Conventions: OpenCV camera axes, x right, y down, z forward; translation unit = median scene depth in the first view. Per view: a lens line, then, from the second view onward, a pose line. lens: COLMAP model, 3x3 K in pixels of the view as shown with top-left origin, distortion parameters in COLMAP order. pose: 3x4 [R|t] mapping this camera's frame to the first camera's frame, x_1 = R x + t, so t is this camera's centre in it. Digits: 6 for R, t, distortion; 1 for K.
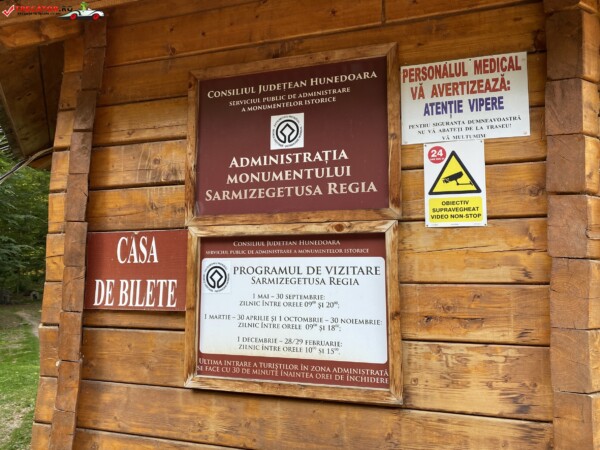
lens RADIAL K [[451.1, 0, 289.9], [0, 451.1, 223.0], [0, 0, 1]] dist [0.073903, -0.089234]
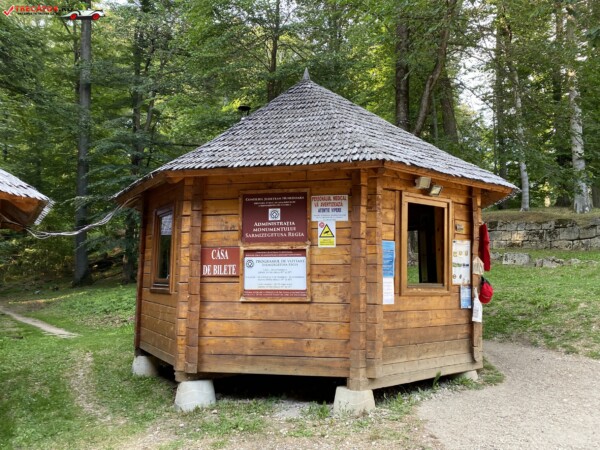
lens RADIAL K [[451.1, 0, 289.9], [0, 451.1, 223.0], [0, 0, 1]] dist [0.073903, -0.089234]
pose [[0.994611, 0.003429, 0.103618, -0.216475], [-0.004283, 0.999959, 0.008019, -0.174463], [-0.103586, -0.008419, 0.994585, -1.993781]]
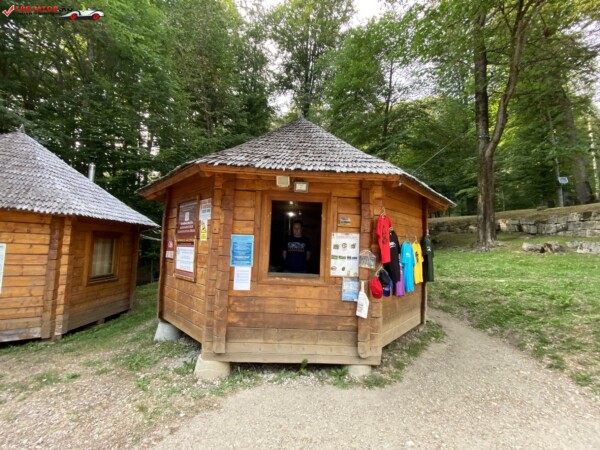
lens RADIAL K [[240.8, 0, 297.8], [0, 240.8, 223.6], [0, 0, 1]] dist [0.032046, -0.025581]
pose [[0.887527, -0.027265, -0.459948, 1.960506], [0.033184, 0.999438, 0.004787, -0.116858], [0.459559, -0.019511, 0.887933, -0.521264]]
